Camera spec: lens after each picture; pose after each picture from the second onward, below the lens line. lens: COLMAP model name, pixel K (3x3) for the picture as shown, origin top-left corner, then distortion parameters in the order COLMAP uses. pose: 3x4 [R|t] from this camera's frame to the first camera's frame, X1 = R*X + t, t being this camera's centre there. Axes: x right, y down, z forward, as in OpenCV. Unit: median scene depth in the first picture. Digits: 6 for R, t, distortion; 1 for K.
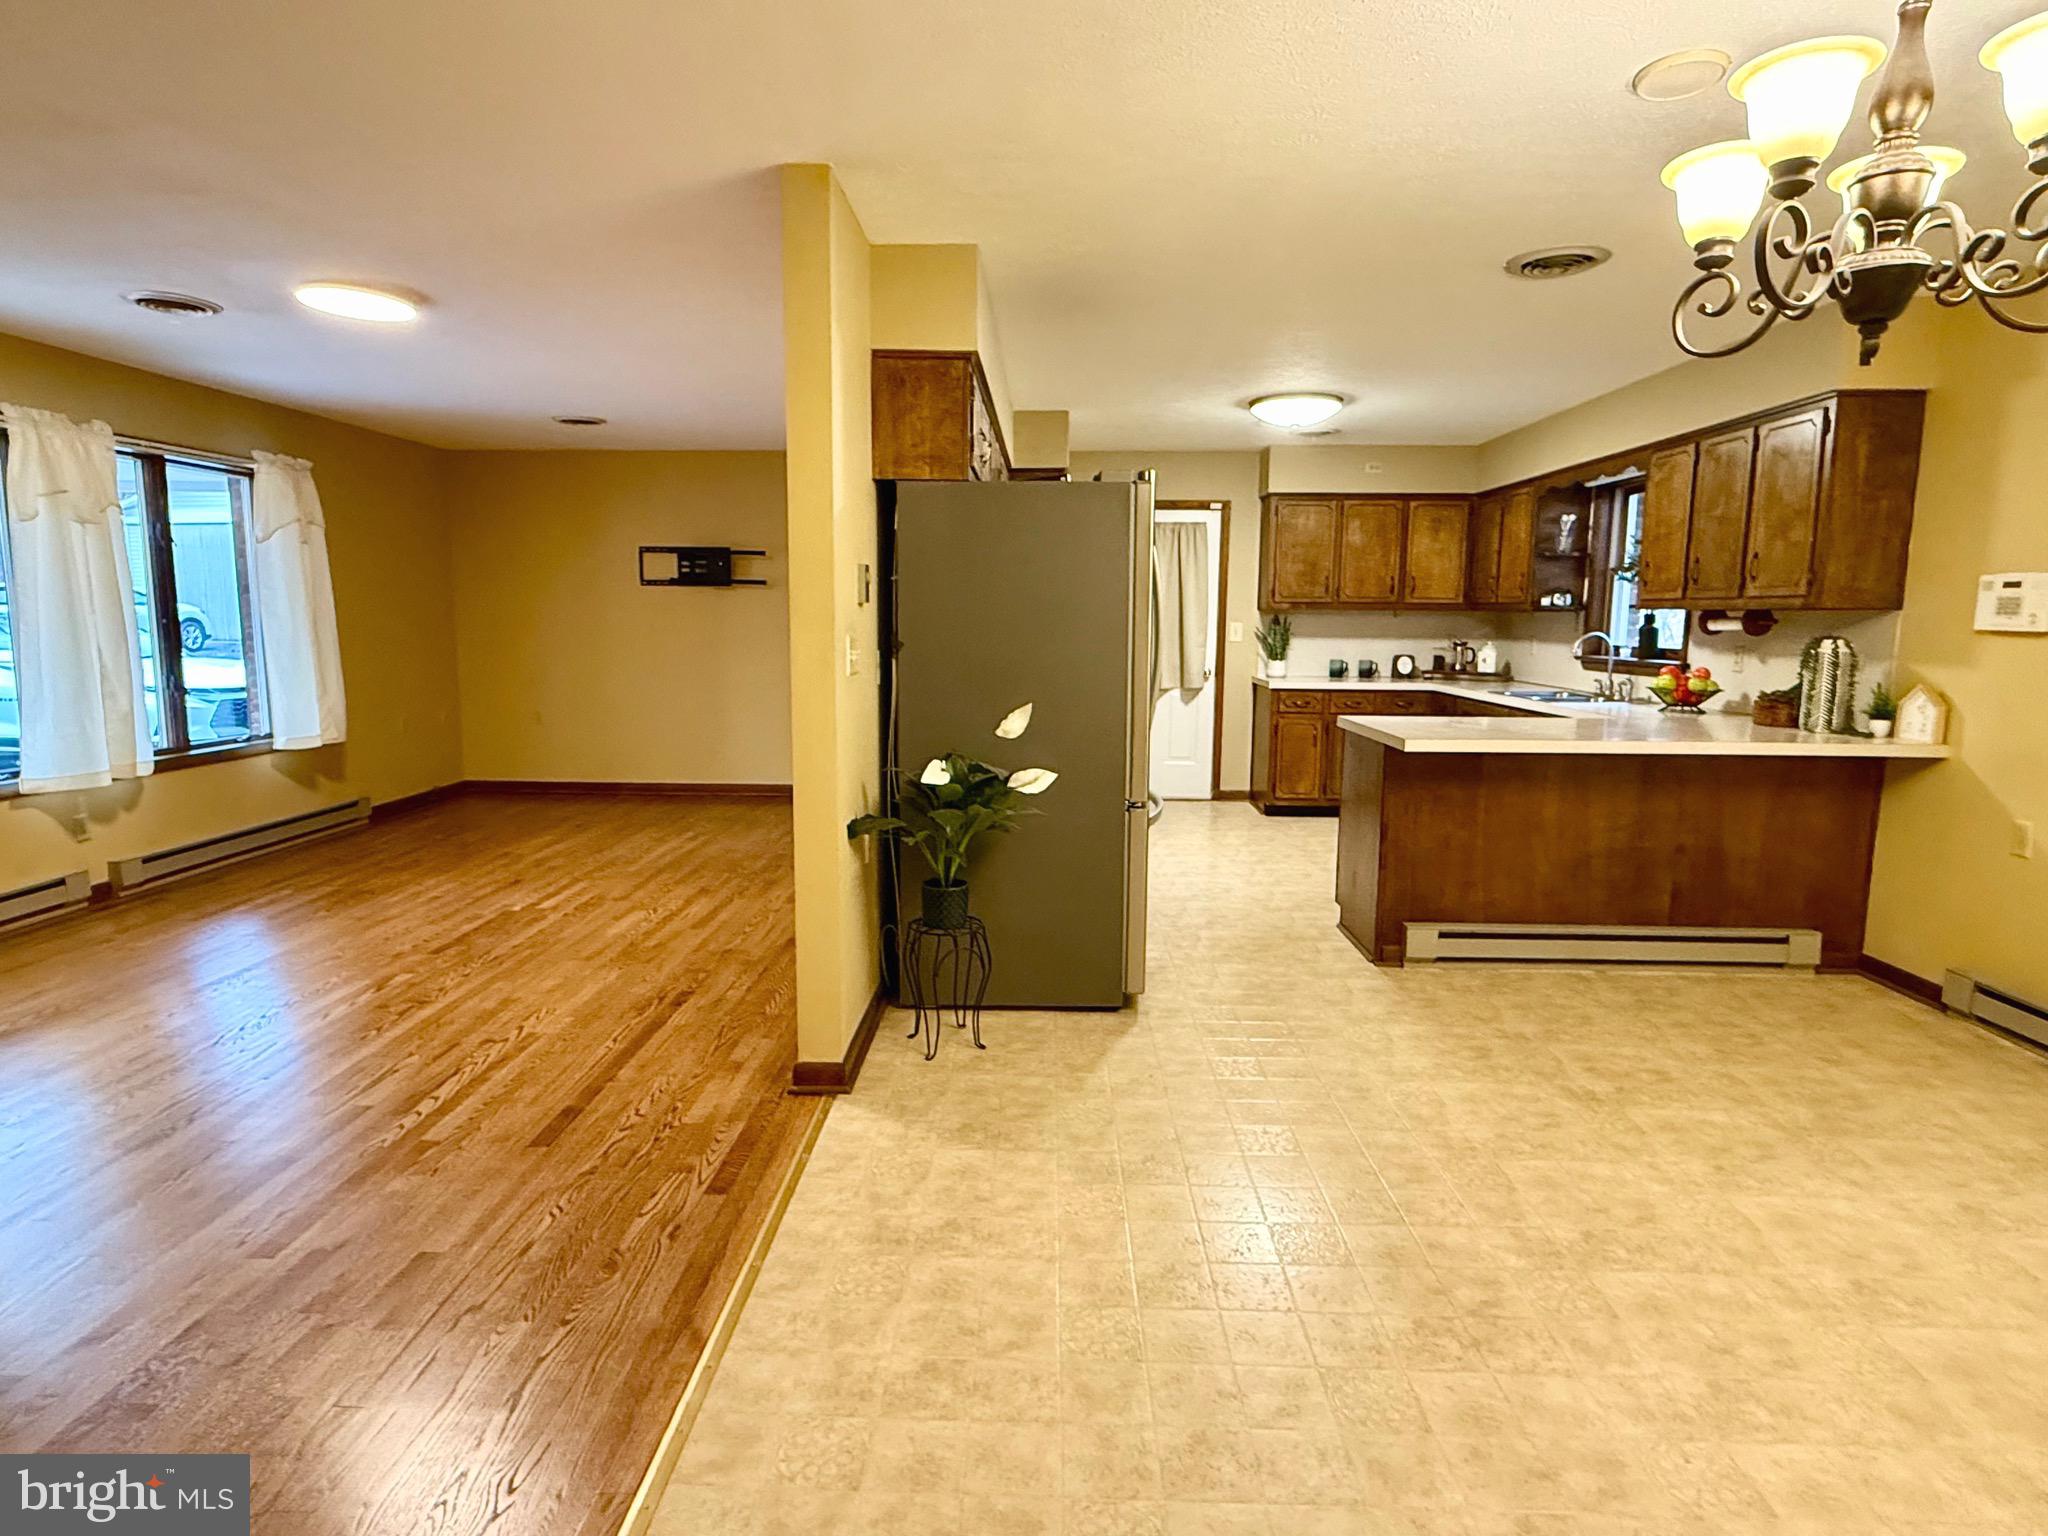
lens RADIAL K [[1092.9, 0, 1012.4], [0, 1092.9, 765.2], [0, 0, 1]] dist [-0.000934, -0.000519]
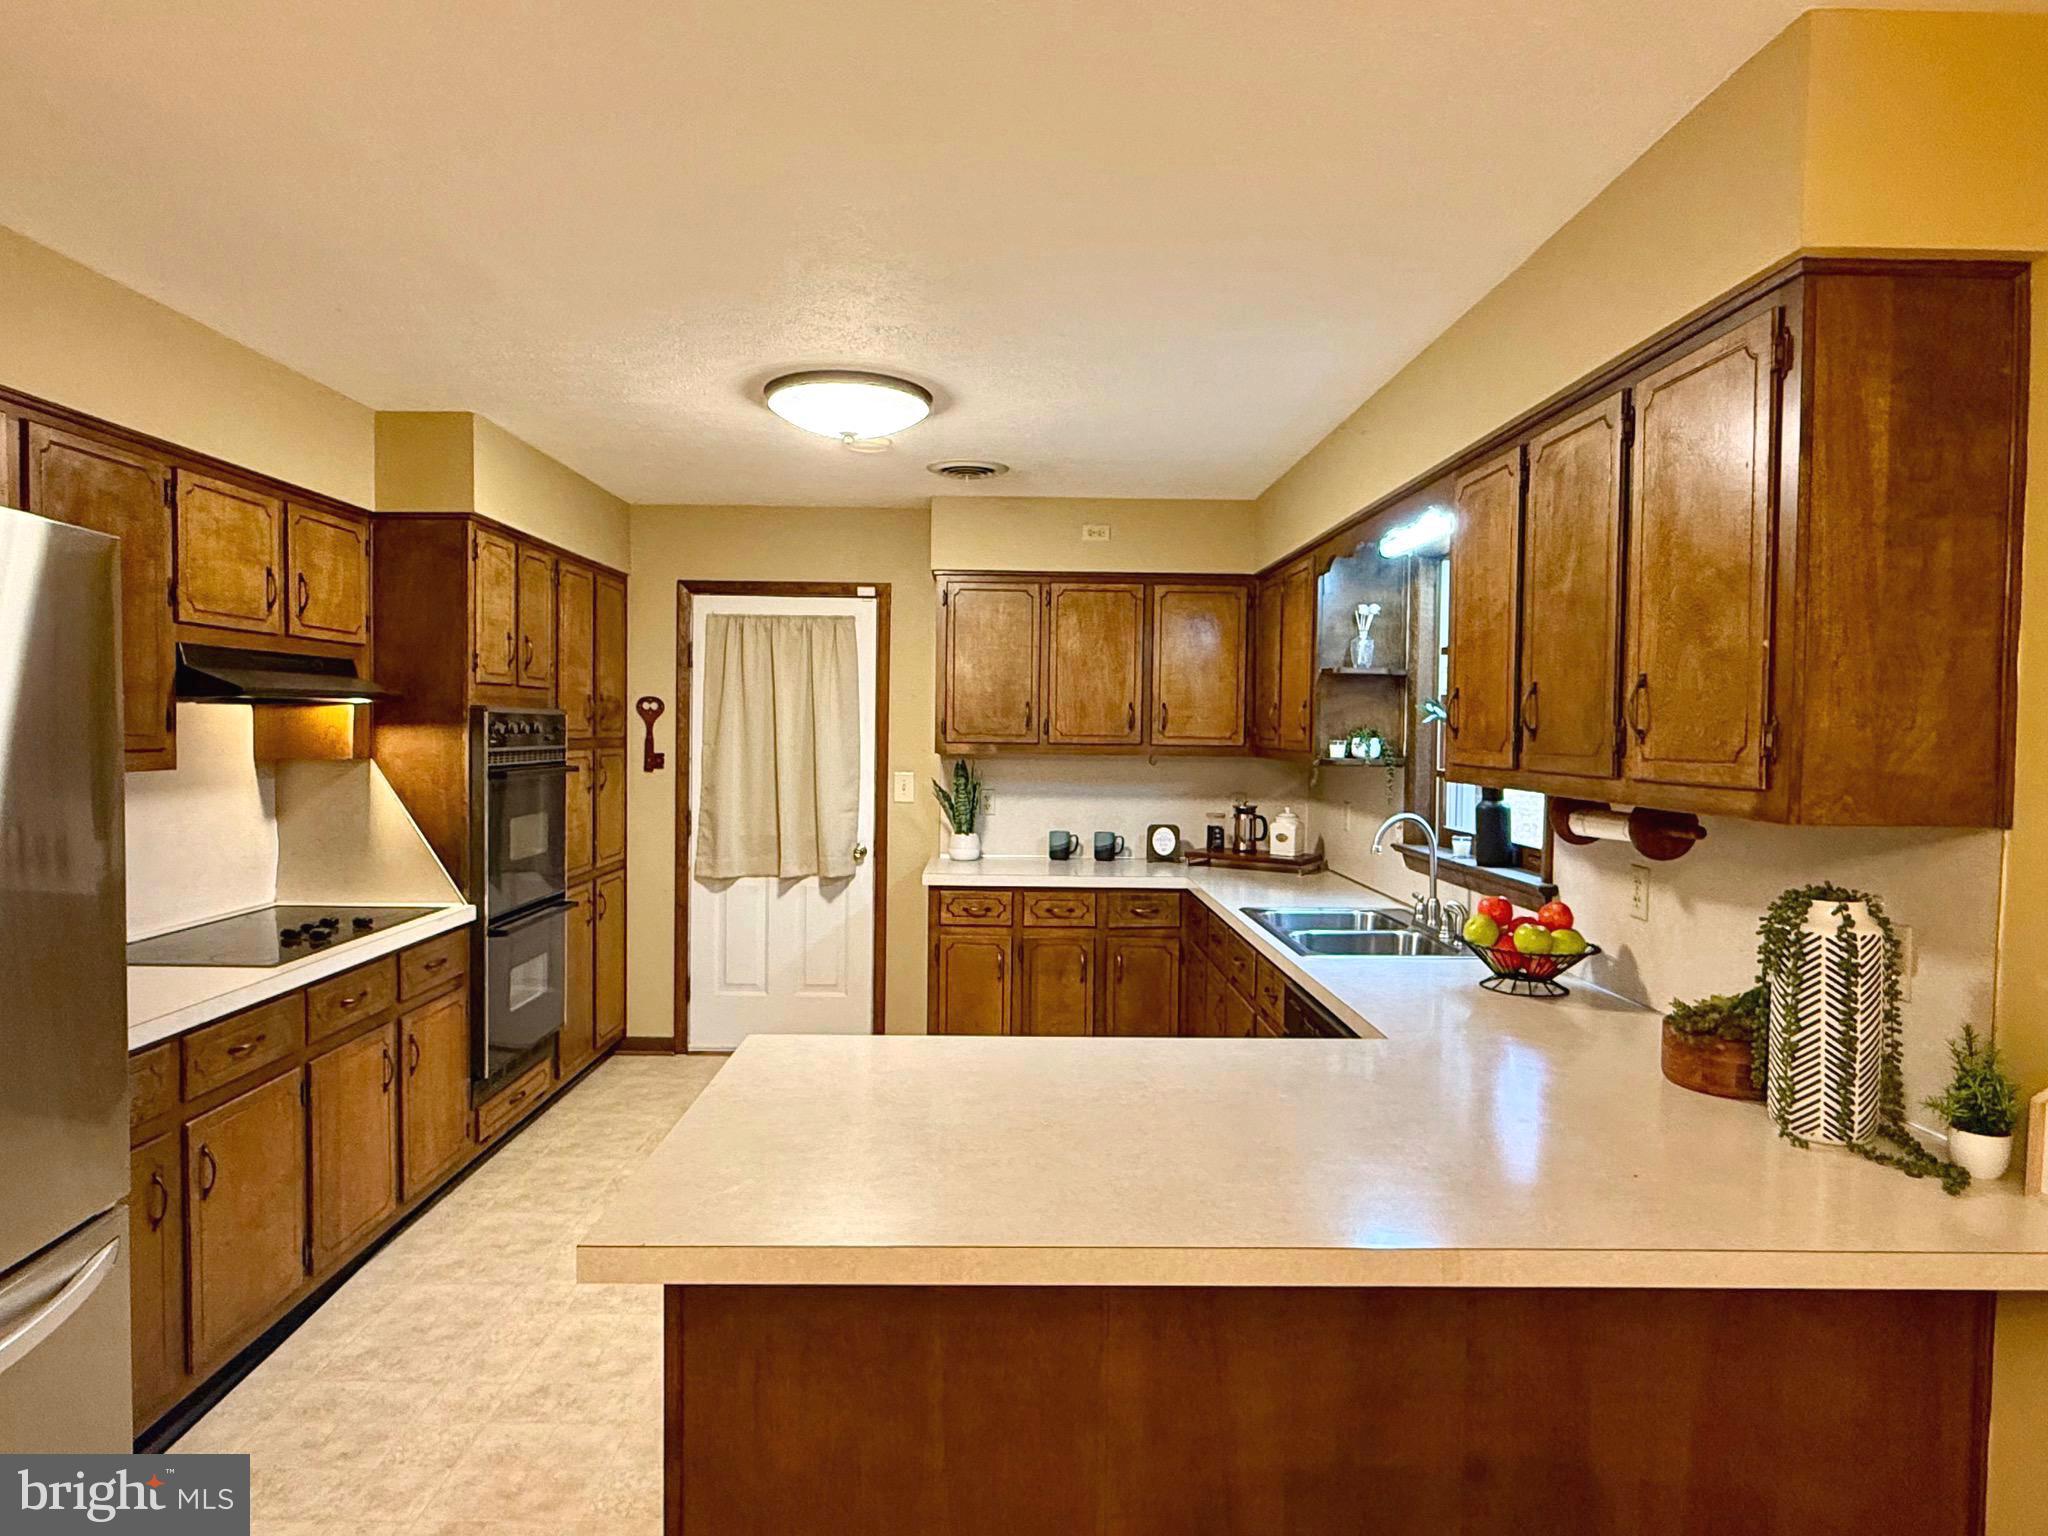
lens RADIAL K [[1180.9, 0, 1015.2], [0, 1180.9, 762.9], [0, 0, 1]] dist [0.000399, -0.000306]
pose [[0.998660, 0.002725, 0.051677, 0.415587], [0.002708, 0.994493, -0.104773, -0.113958], [-0.051678, 0.104772, 0.993153, 0.562997]]
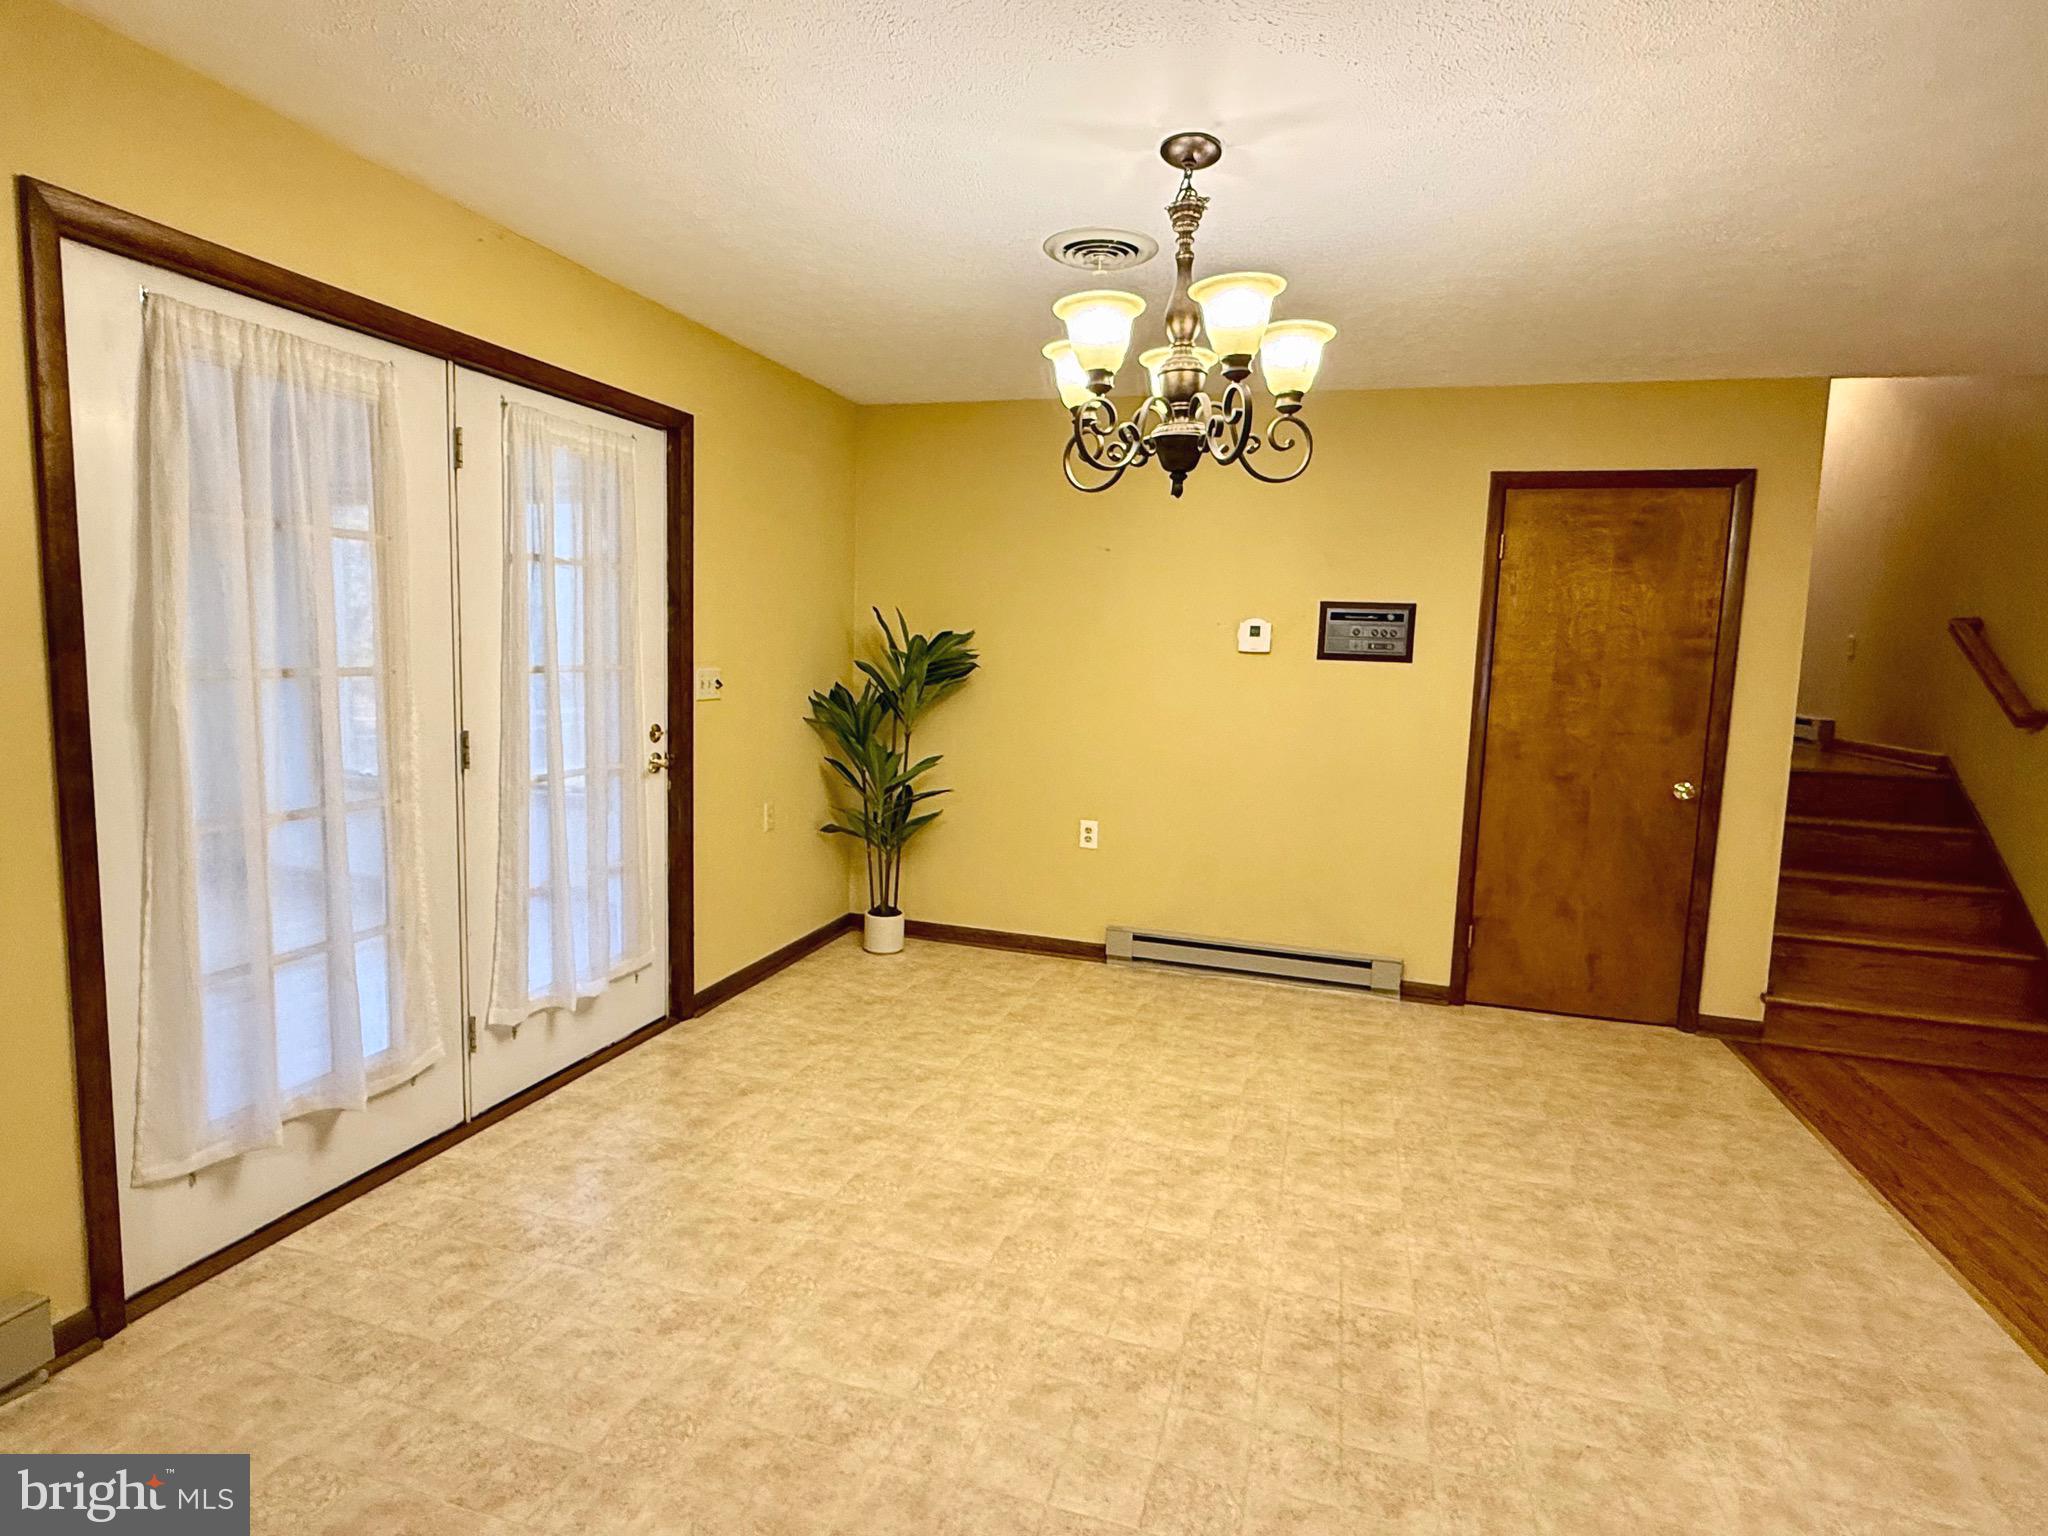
lens RADIAL K [[1092.9, 0, 1012.4], [0, 1092.9, 765.2], [0, 0, 1]] dist [-0.000934, -0.000519]
pose [[-0.964826, -0.069121, 0.253640, 0.236839], [-0.005416, 0.969836, 0.243698, -0.147321], [-0.262834, 0.233752, -0.936097, 0.948692]]
